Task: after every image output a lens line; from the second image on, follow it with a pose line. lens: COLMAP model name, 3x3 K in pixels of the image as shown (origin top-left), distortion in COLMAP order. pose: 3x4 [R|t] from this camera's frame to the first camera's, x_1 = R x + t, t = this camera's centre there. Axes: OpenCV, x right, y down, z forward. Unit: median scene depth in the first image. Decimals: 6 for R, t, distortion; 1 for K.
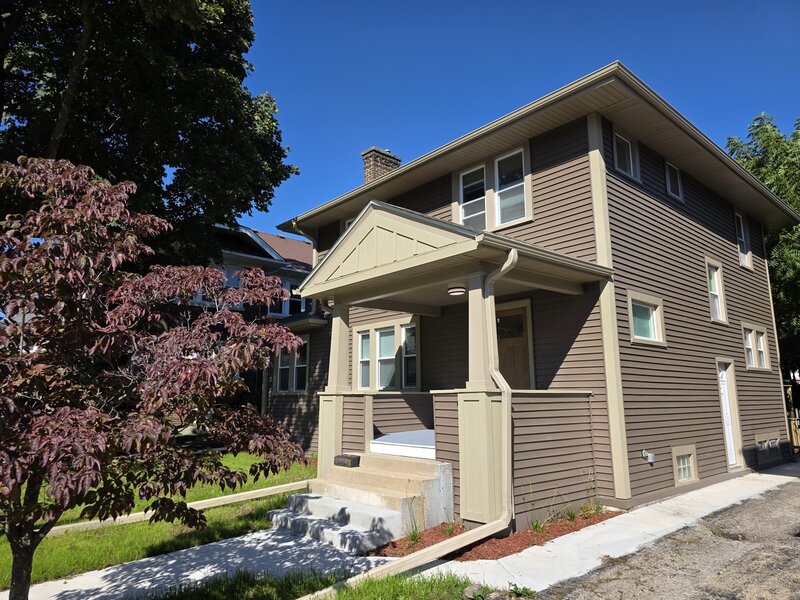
lens RADIAL K [[543.5, 0, 399.6], [0, 543.5, 299.8], [0, 0, 1]] dist [0.041311, -0.006518]
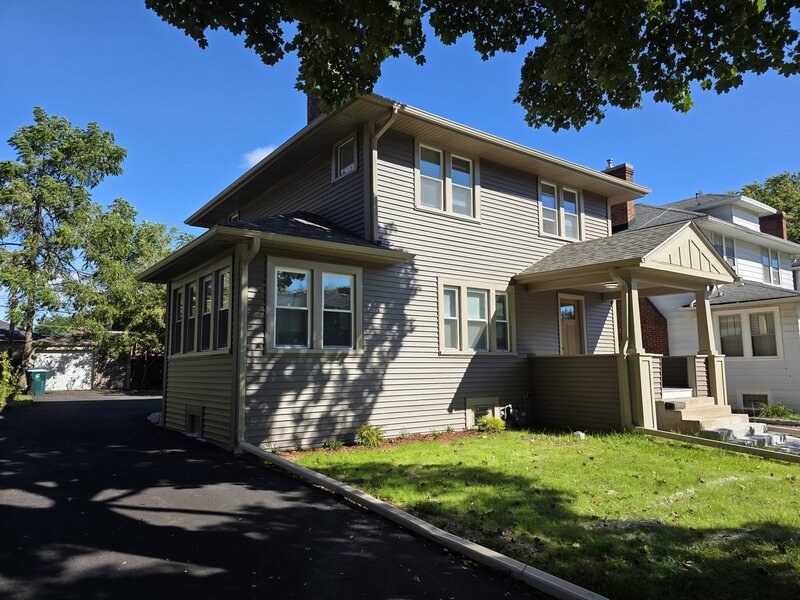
lens RADIAL K [[543.5, 0, 398.1], [0, 543.5, 306.8], [0, 0, 1]] dist [0.041311, -0.006518]
pose [[0.083369, 0.120016, 0.989265, -0.993310], [-0.172258, 0.979513, -0.104316, 0.208617], [-0.981518, -0.161712, 0.102335, 1.030393]]
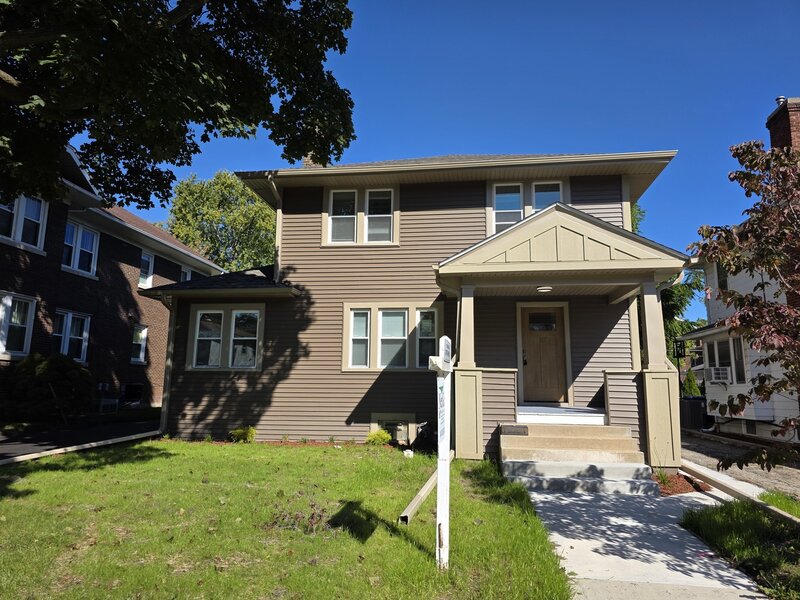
lens RADIAL K [[543.5, 0, 403.8], [0, 543.5, 296.3], [0, 0, 1]] dist [0.041311, -0.006518]
pose [[0.759489, 0.126629, 0.638076, -0.660669], [-0.133059, 0.990373, -0.038166, 0.065262], [-0.636767, -0.055915, 0.769027, 0.201595]]
